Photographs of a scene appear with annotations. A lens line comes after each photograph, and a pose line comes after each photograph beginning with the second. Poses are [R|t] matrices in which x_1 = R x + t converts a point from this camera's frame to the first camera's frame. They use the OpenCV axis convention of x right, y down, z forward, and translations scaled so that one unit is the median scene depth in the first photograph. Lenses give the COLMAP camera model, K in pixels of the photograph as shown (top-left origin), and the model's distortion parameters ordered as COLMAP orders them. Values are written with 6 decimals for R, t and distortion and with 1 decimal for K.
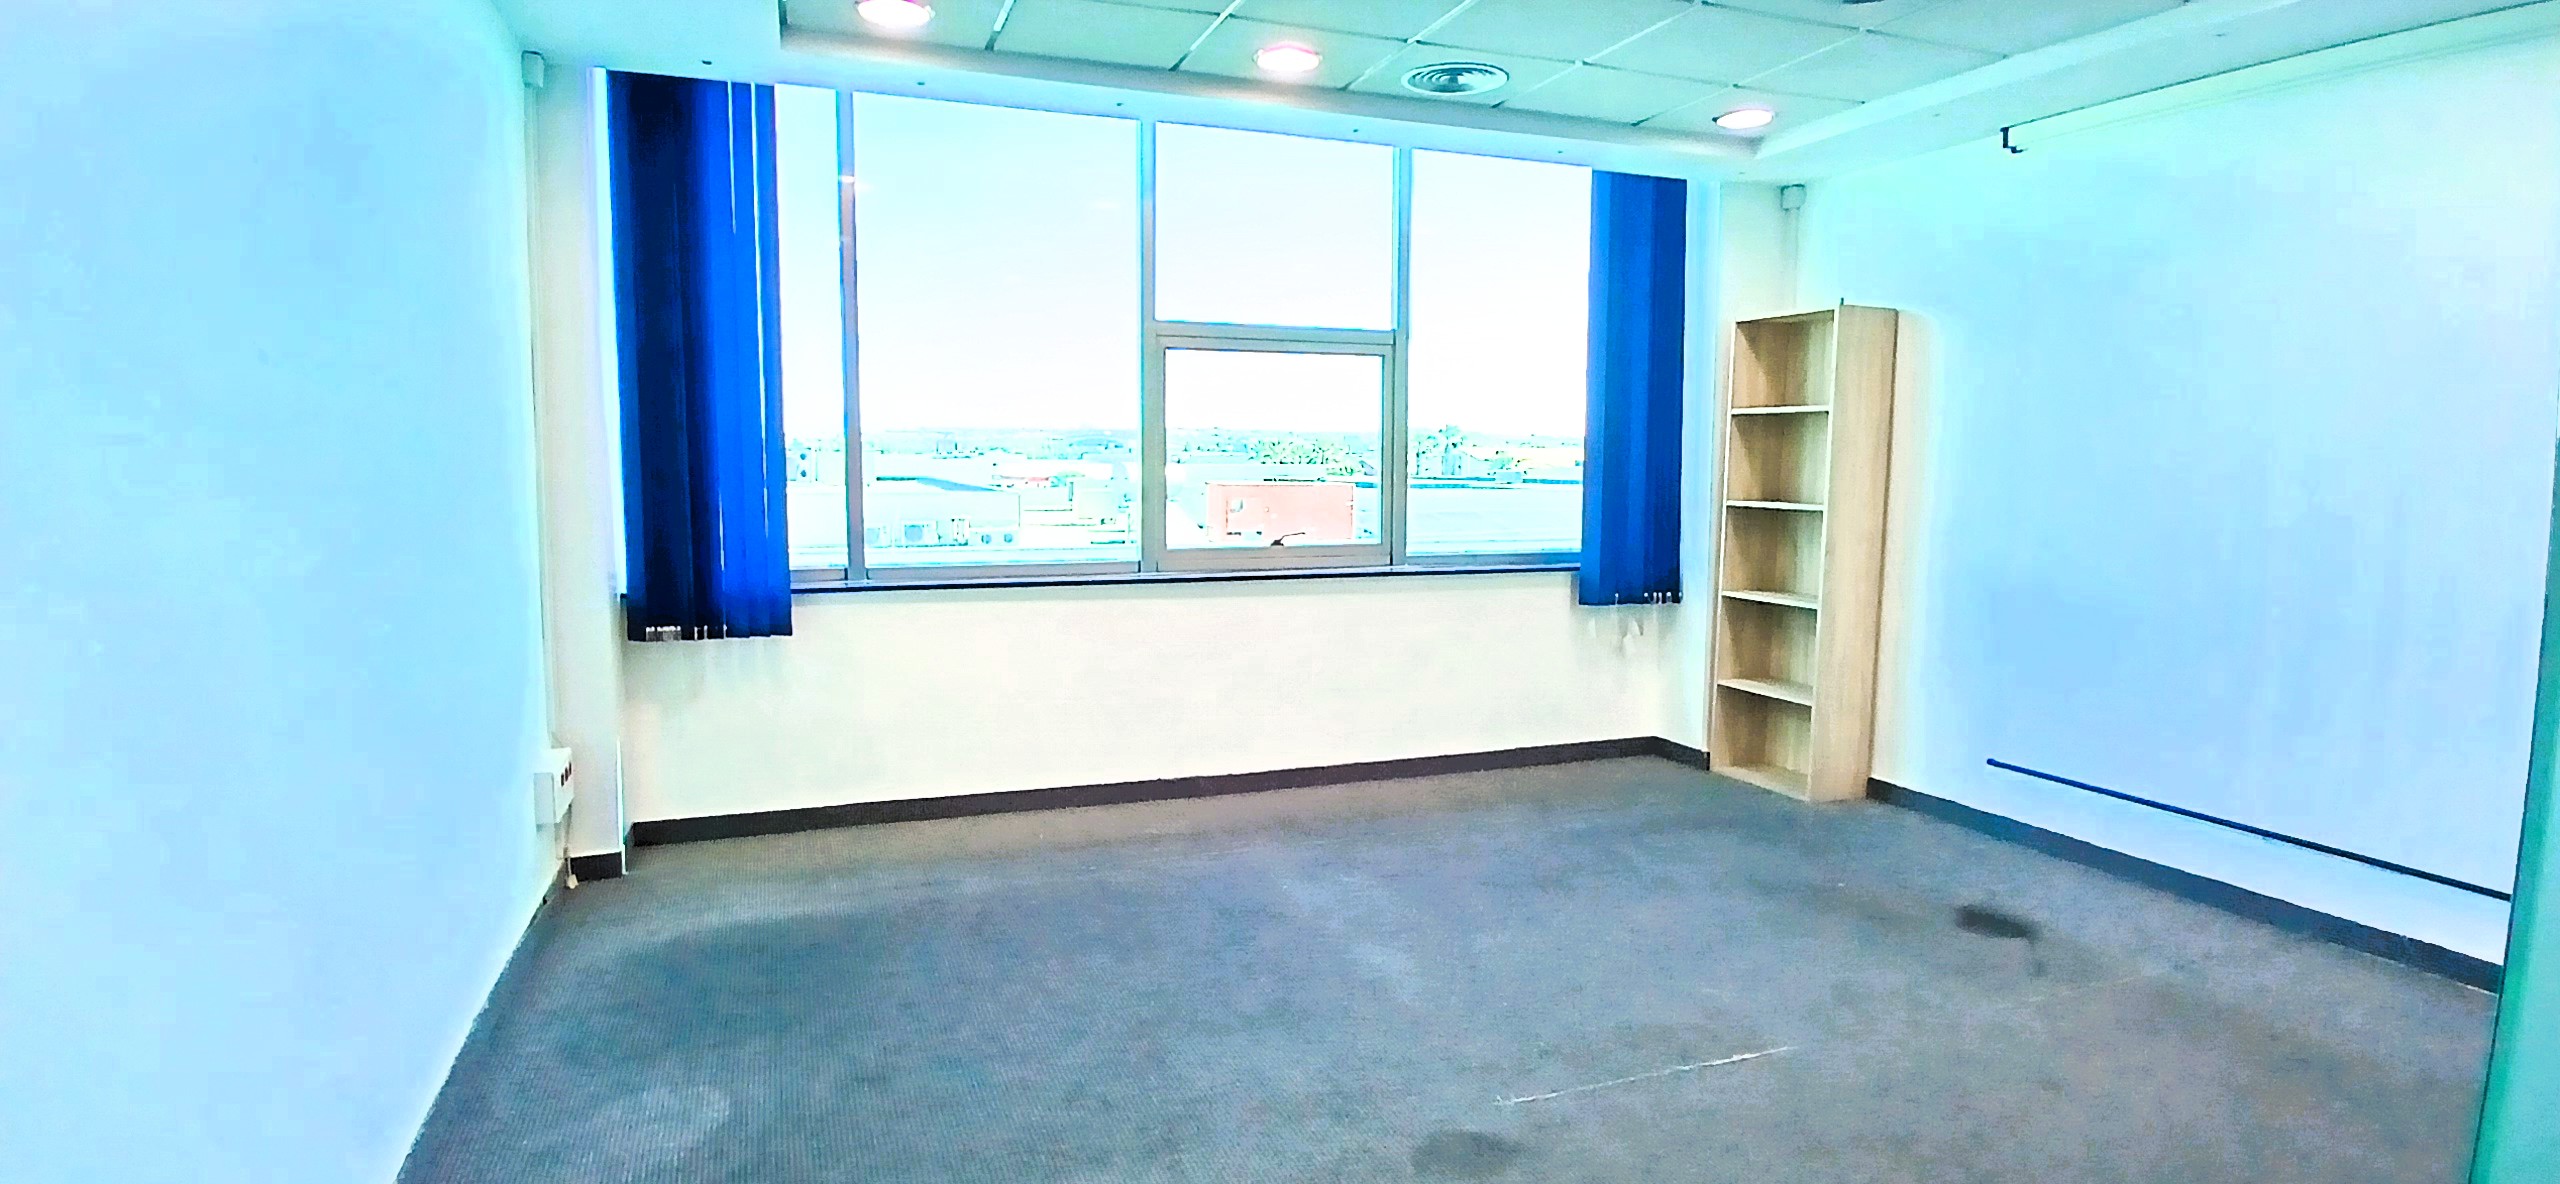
lens RADIAL K [[1276.7, 0, 1291.7], [0, 1276.7, 586.0], [0, 0, 1]] dist [-0.038416, -0.008219]
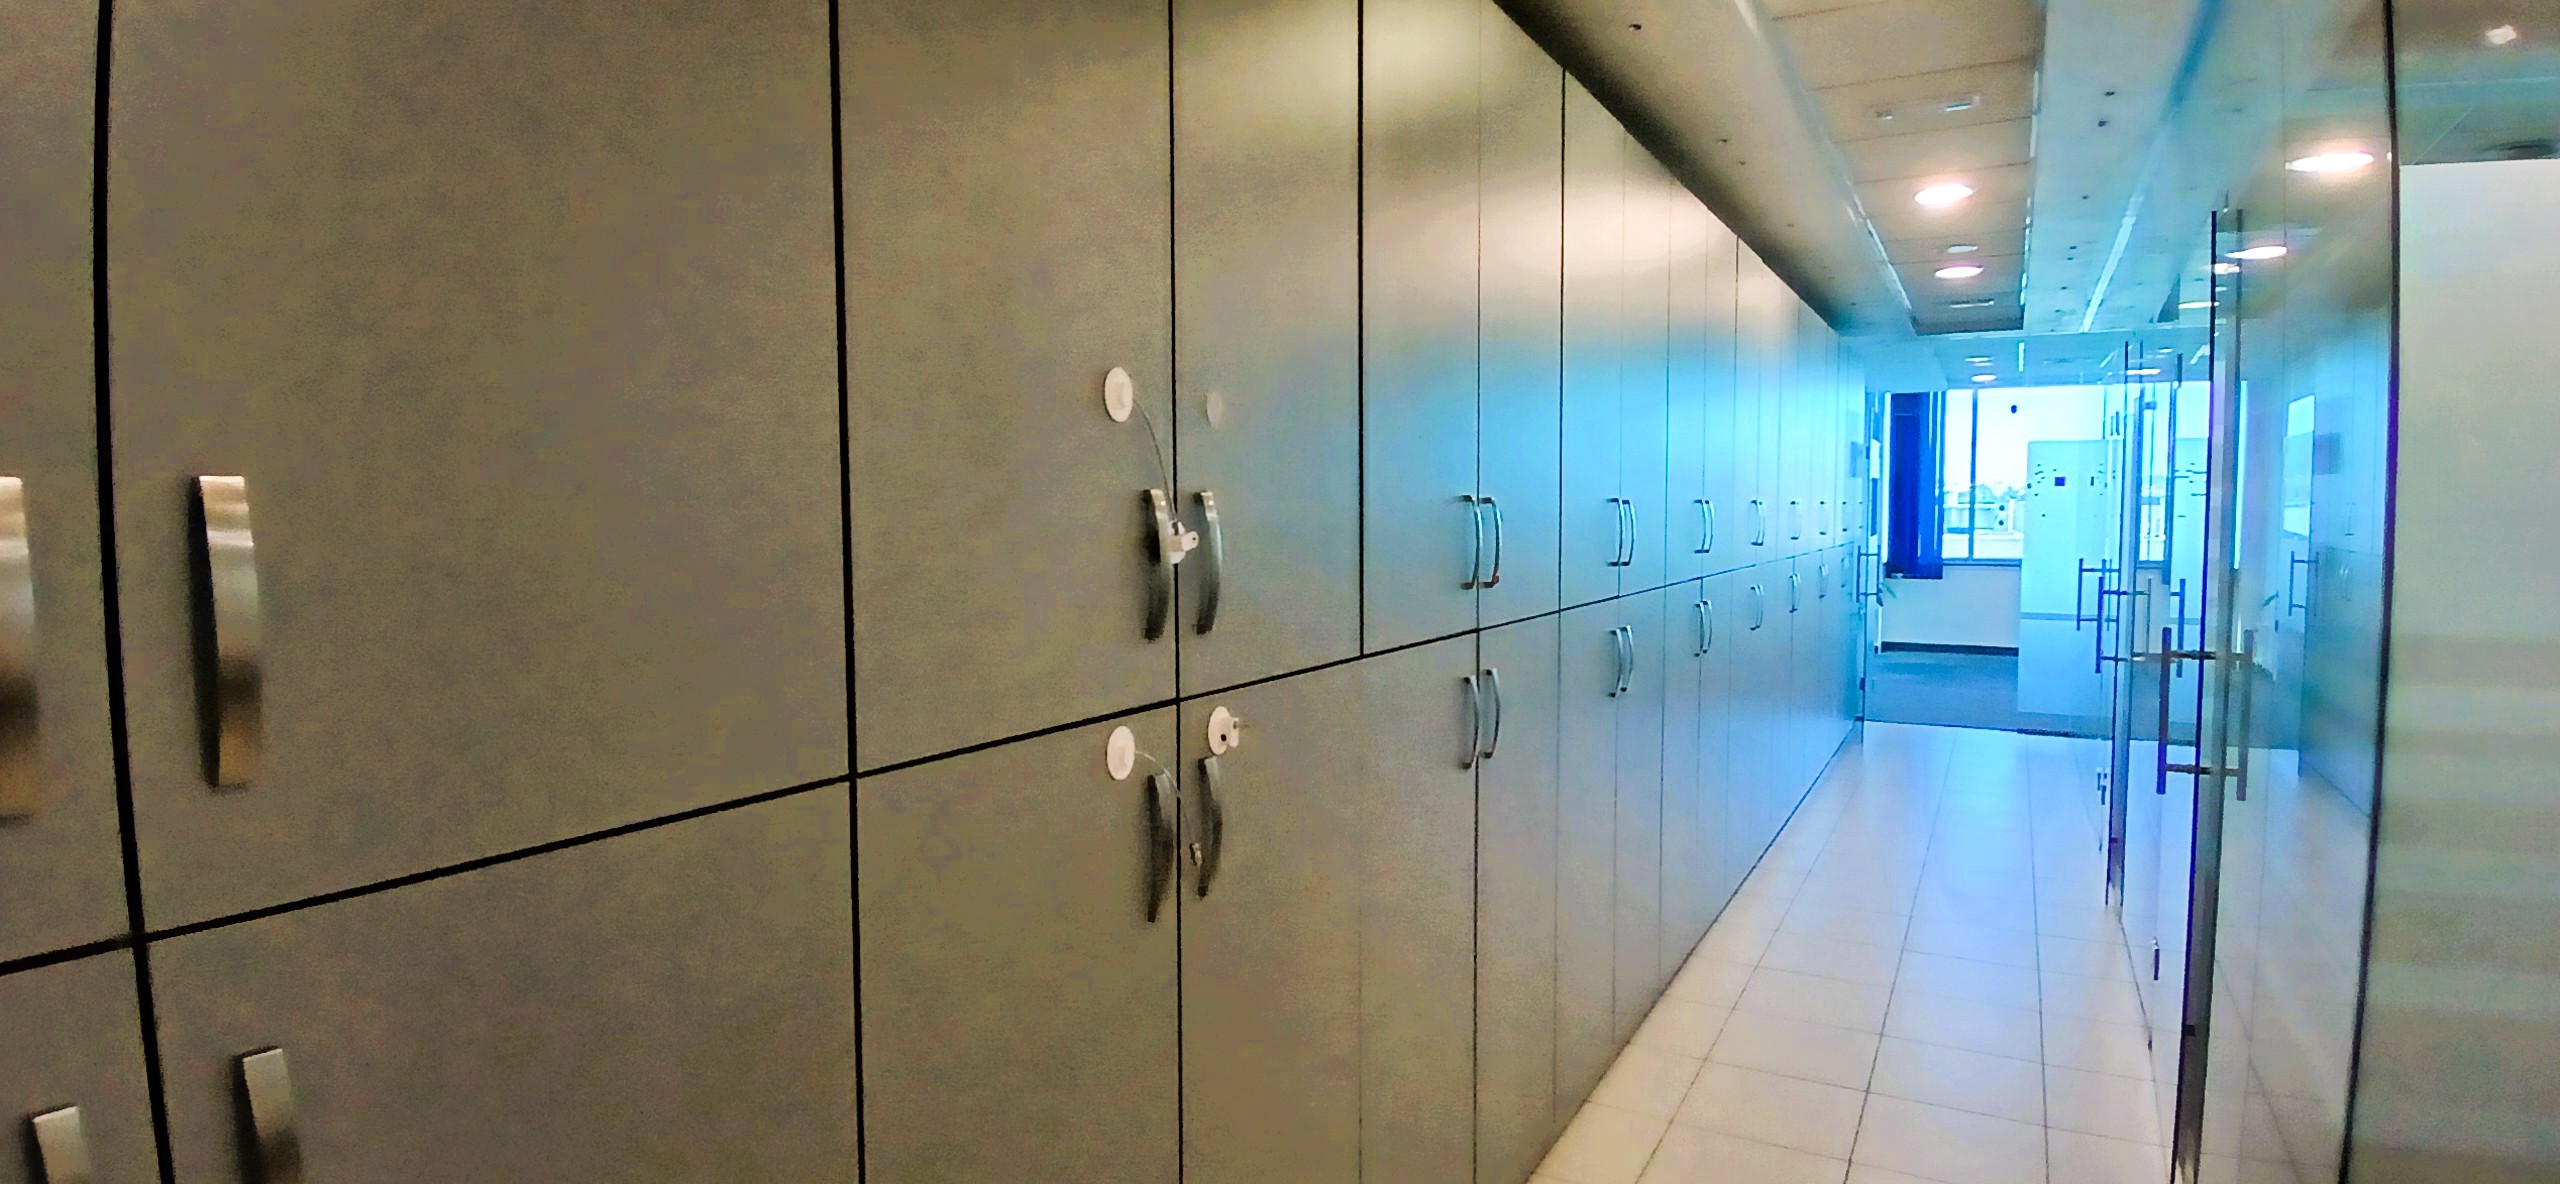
lens RADIAL K [[1276.7, 0, 1287.8], [0, 1276.7, 590.8], [0, 0, 1]] dist [-0.038416, -0.008219]
pose [[0.629206, 0.041448, -0.776132, 0.908682], [-0.068282, 0.997664, -0.002077, 0.175527], [0.774233, 0.054302, 0.630567, -1.985681]]
